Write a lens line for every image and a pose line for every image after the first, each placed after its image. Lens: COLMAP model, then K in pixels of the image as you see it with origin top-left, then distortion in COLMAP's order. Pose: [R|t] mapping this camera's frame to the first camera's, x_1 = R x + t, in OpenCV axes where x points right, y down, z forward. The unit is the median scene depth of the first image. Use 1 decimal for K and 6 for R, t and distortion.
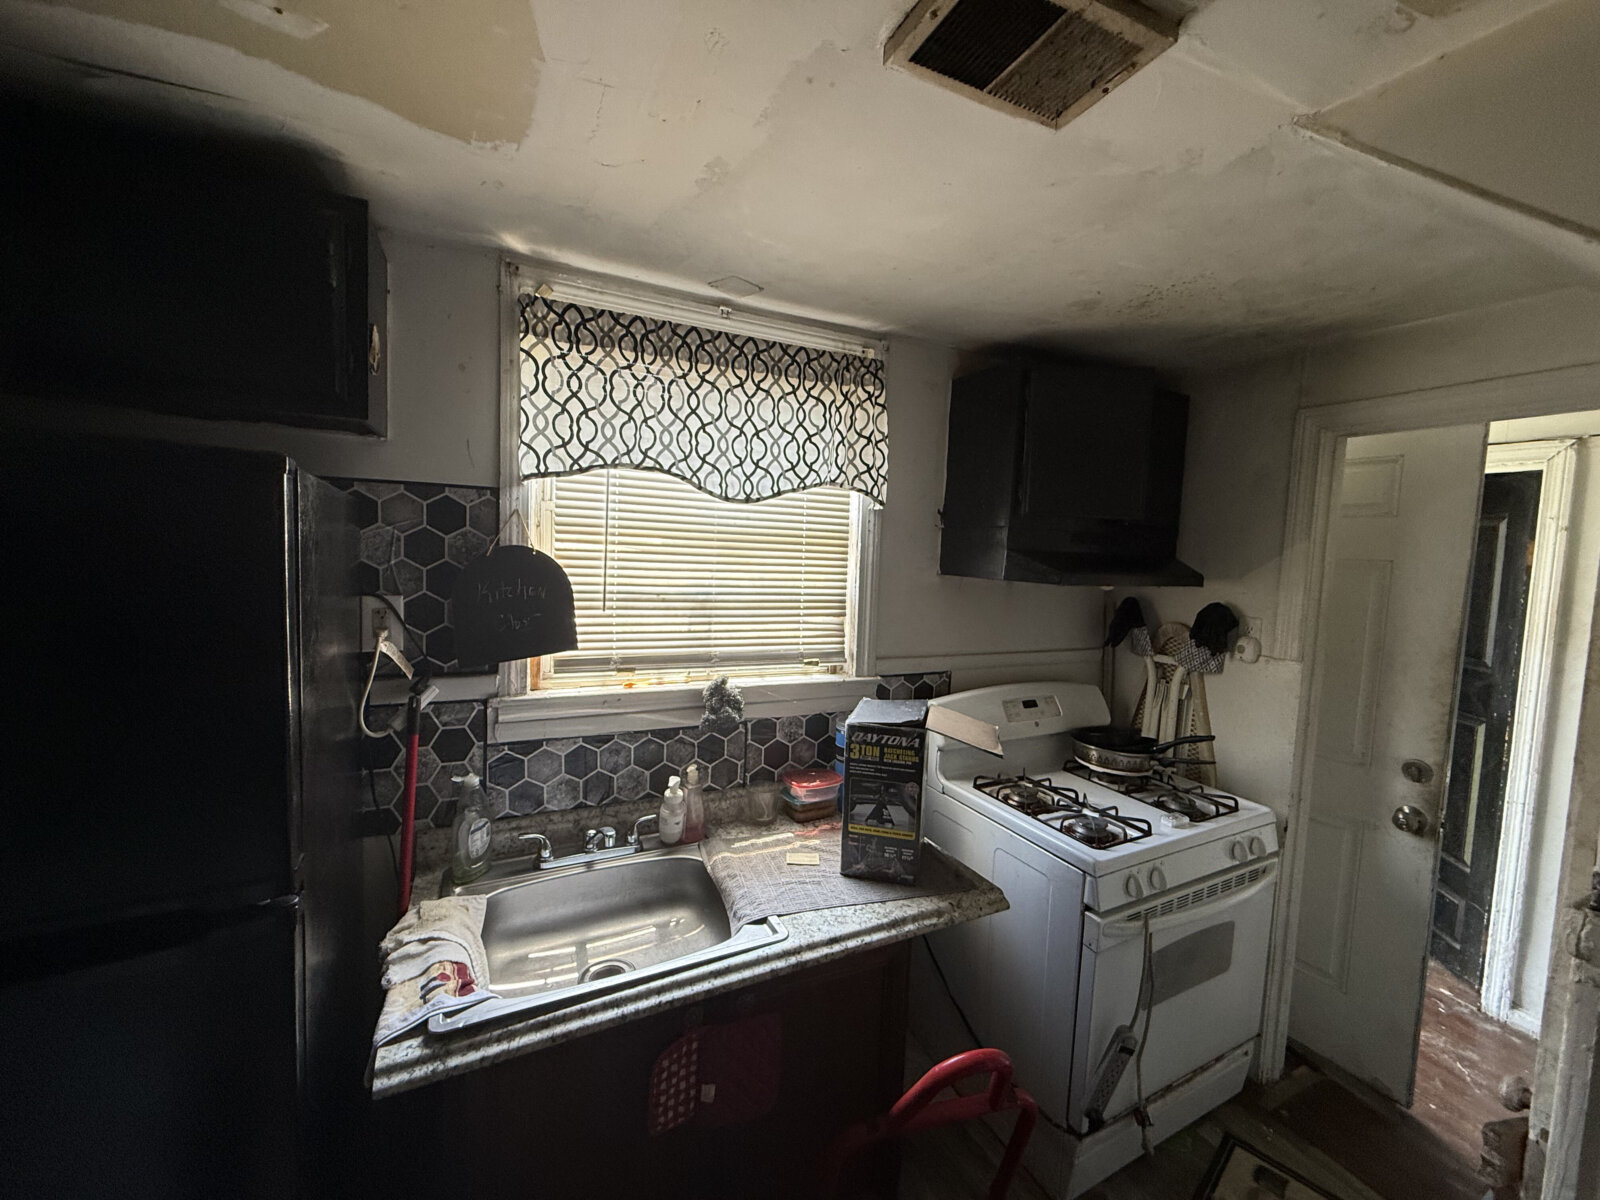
lens RADIAL K [[642.1, 0, 800.0], [0, 642.1, 600.0], [0, 0, 1]] dist [0.001609, 0.000174]
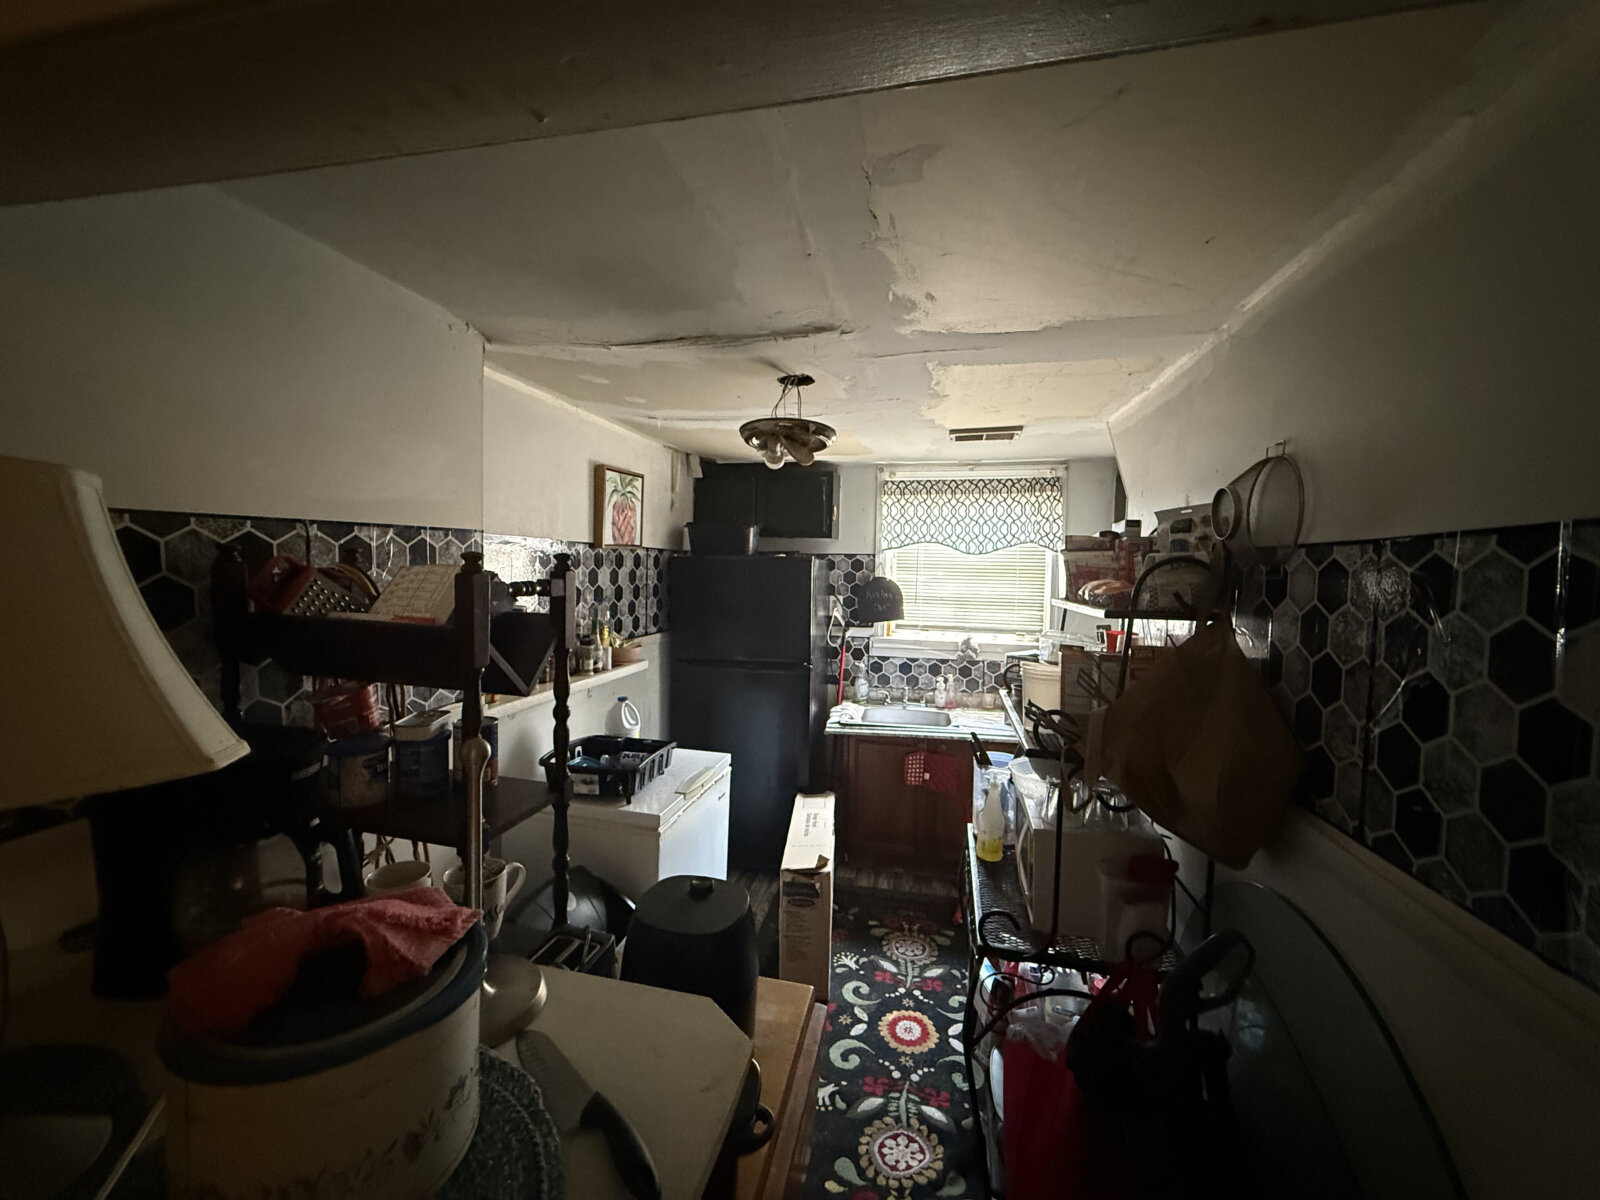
lens RADIAL K [[642.1, 0, 800.0], [0, 642.1, 600.0], [0, 0, 1]] dist [0.001609, 0.000174]
pose [[0.786206, 0.017151, -0.617726, 0.827467], [-0.029313, 0.999525, -0.009557, 0.038515], [0.617268, 0.025621, 0.786335, -1.120955]]
